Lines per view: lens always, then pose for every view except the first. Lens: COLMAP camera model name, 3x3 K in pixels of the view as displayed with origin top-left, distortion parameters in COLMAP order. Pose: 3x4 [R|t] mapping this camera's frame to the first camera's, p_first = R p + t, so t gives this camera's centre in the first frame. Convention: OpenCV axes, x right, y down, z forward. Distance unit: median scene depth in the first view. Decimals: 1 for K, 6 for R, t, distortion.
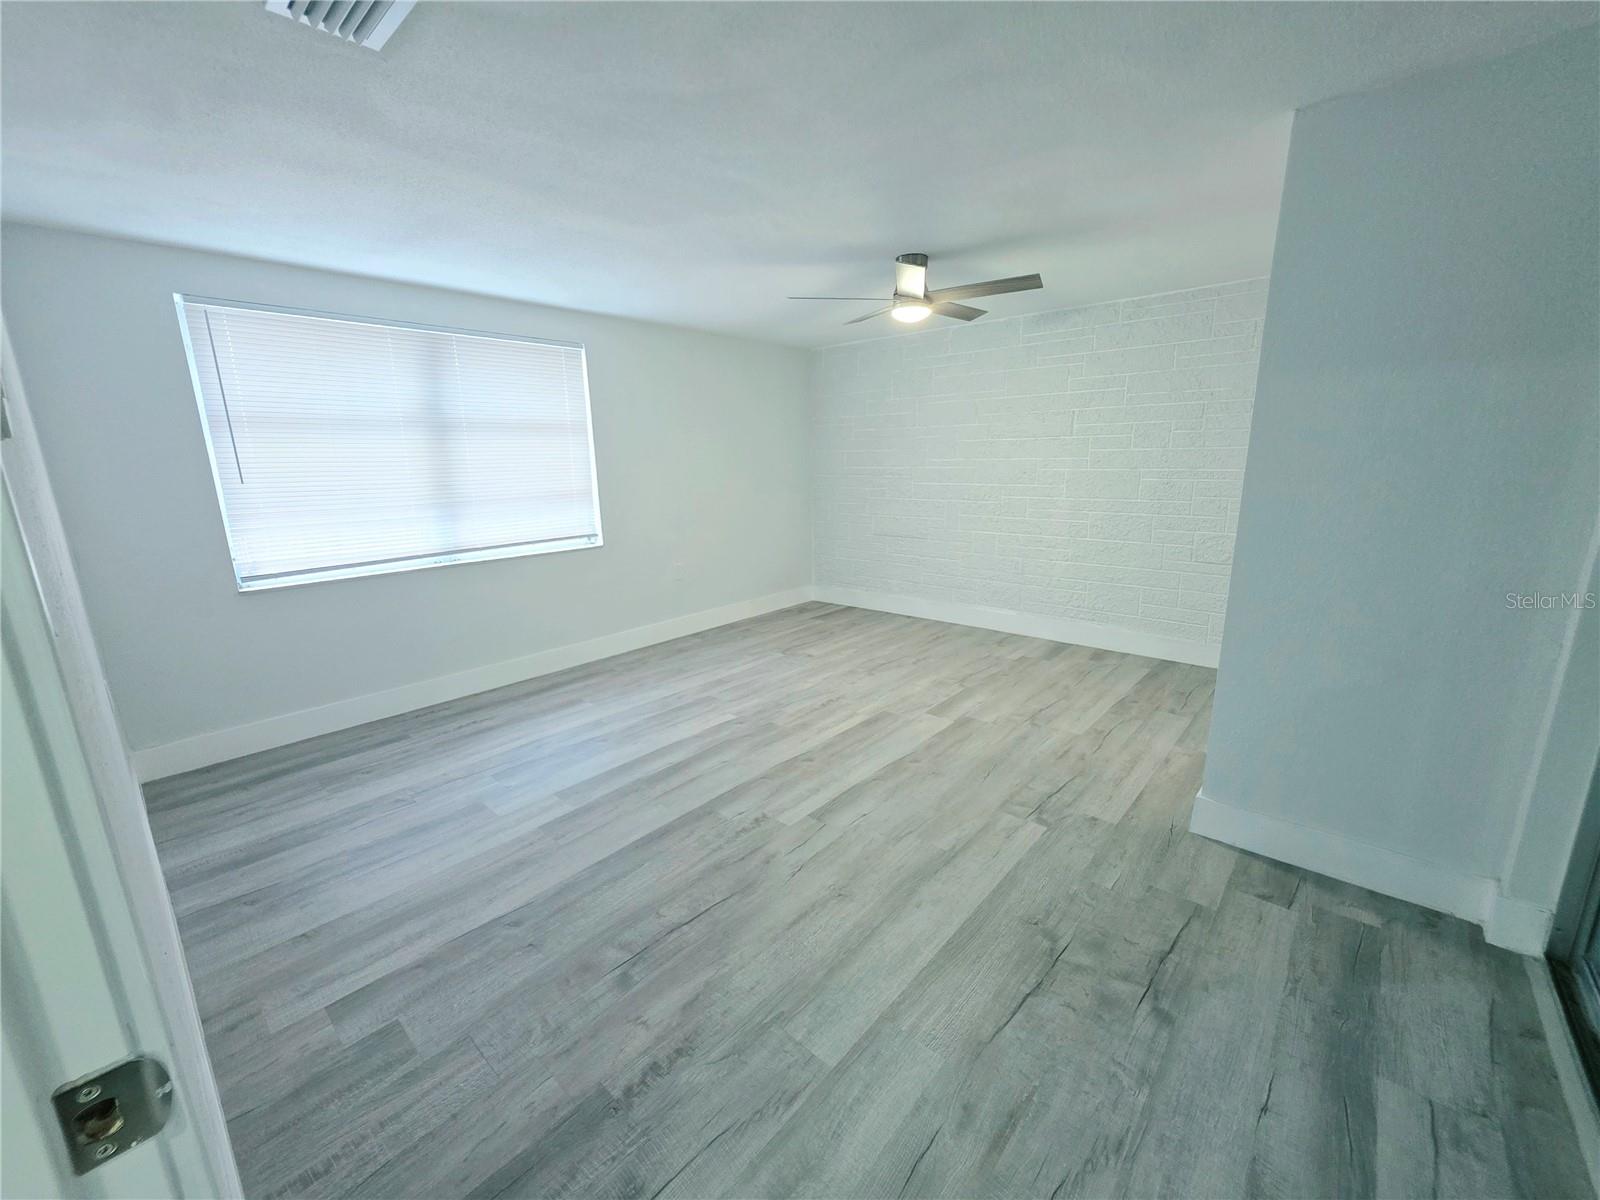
lens RADIAL K [[640.9, 0, 802.6], [0, 640.9, 595.9], [0, 0, 1]] dist [0.000512, 0.000394]
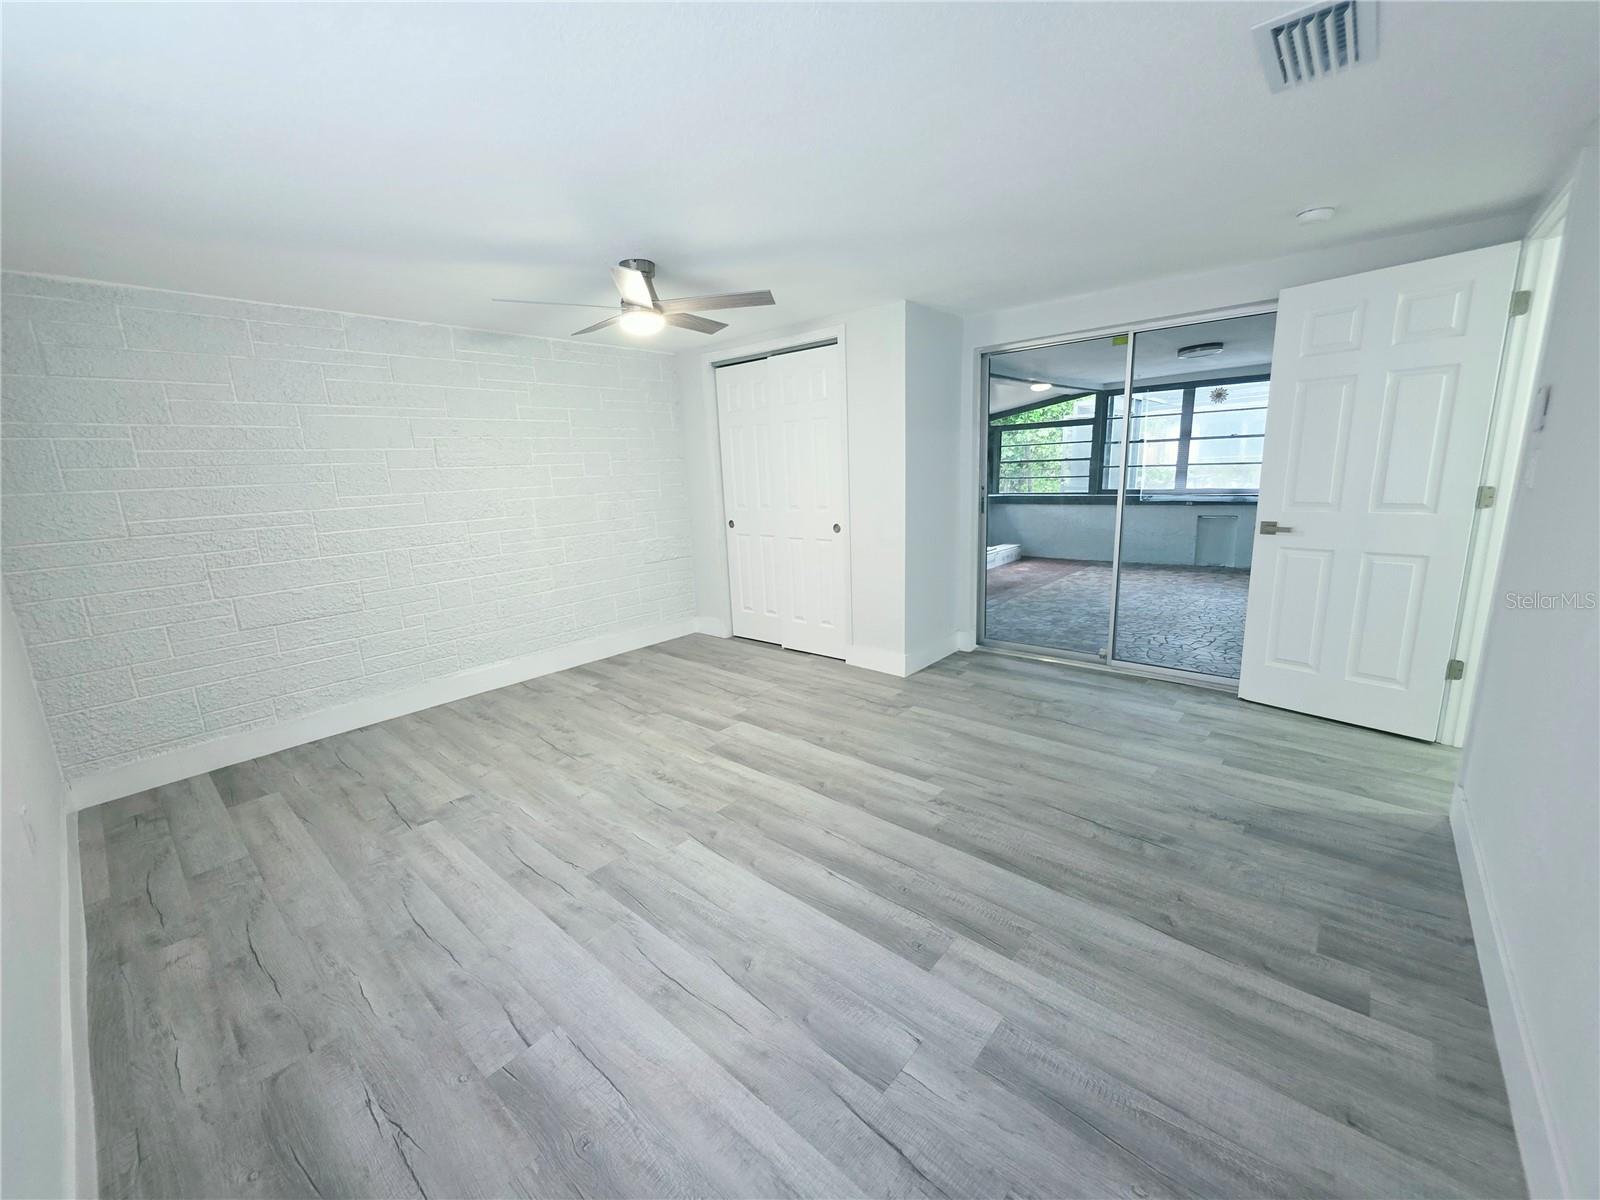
lens RADIAL K [[640.9, 0, 802.0], [0, 640.9, 602.5], [0, 0, 1]] dist [0.000512, 0.000394]
pose [[-0.007073, -0.193223, 0.981129, -0.813778], [0.255640, 0.948201, 0.188581, -0.176480], [-0.966746, 0.252150, 0.042689, 0.847255]]
